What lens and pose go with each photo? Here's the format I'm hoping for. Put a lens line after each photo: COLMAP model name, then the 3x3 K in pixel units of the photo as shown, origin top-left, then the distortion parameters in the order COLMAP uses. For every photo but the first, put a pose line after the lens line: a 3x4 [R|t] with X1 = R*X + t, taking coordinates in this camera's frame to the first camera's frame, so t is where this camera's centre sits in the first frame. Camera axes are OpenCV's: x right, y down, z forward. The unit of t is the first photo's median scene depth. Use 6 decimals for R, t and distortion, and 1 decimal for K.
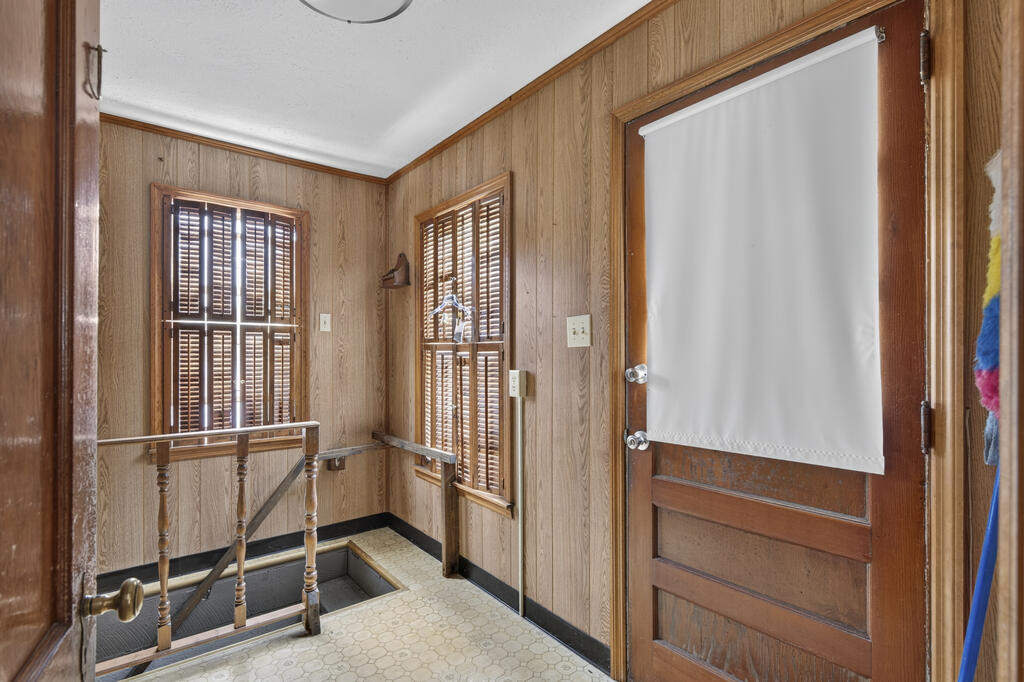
lens RADIAL K [[557.1, 0, 512.0], [0, 557.1, 341.0], [0, 0, 1]] dist [0.004646, 0.000149]
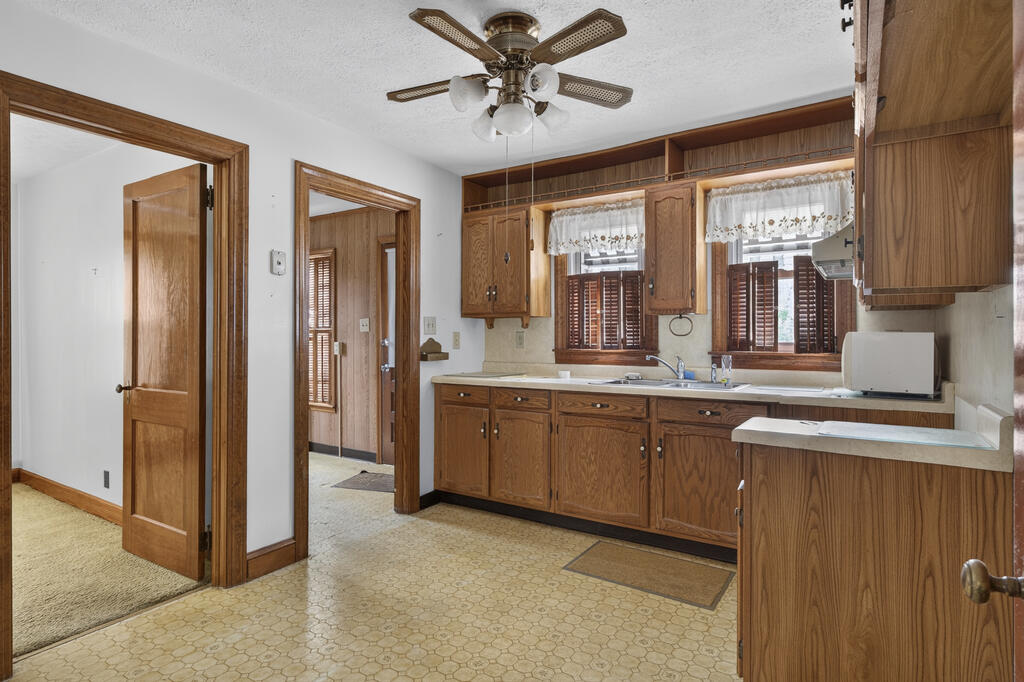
lens RADIAL K [[557.1, 0, 512.0], [0, 557.1, 341.0], [0, 0, 1]] dist [0.004646, 0.000149]
pose [[0.954825, 0.000679, 0.297167, 0.011661], [-0.009080, 0.999597, 0.026890, -0.016297], [-0.297029, -0.028373, 0.954447, -1.234819]]
